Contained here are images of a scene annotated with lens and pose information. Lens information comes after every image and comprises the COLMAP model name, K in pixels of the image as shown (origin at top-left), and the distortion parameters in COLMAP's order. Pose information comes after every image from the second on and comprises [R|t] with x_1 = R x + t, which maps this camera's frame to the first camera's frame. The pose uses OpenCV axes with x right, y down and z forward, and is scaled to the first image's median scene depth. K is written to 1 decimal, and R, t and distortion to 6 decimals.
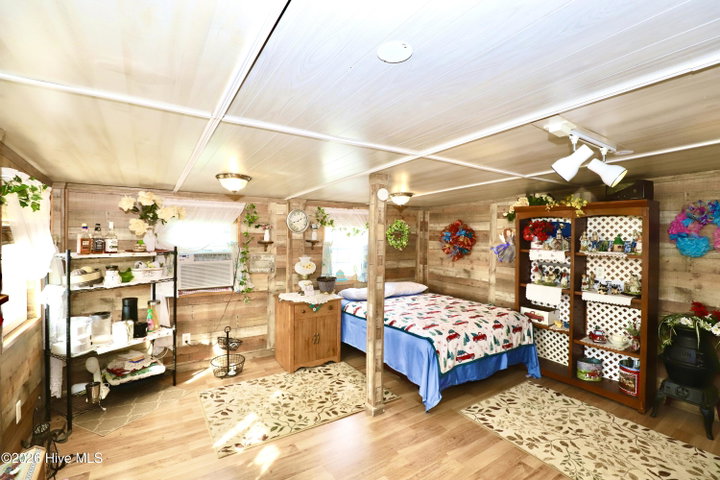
lens RADIAL K [[321.6, 0, 362.5], [0, 321.6, 243.4], [0, 0, 1]] dist [-0.004376, -0.000055]
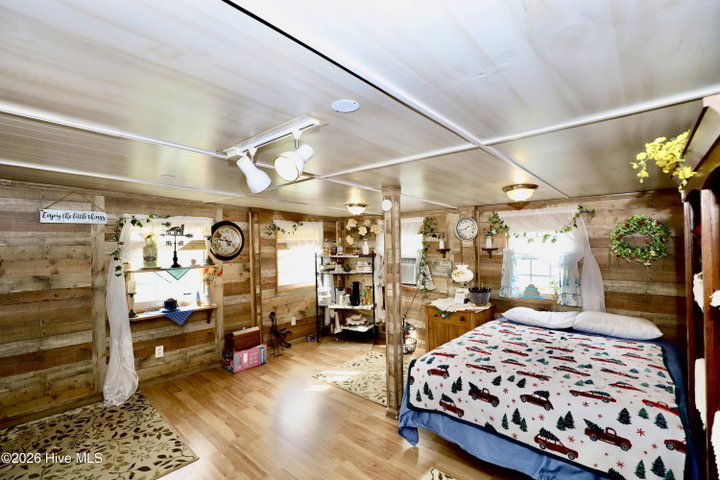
lens RADIAL K [[321.6, 0, 361.5], [0, 321.6, 237.3], [0, 0, 1]] dist [-0.004376, -0.000055]
pose [[0.270347, -0.029598, -0.962308, 0.934513], [-0.012066, 0.999345, -0.034127, -0.007029], [0.962687, 0.020837, 0.269812, 0.568595]]
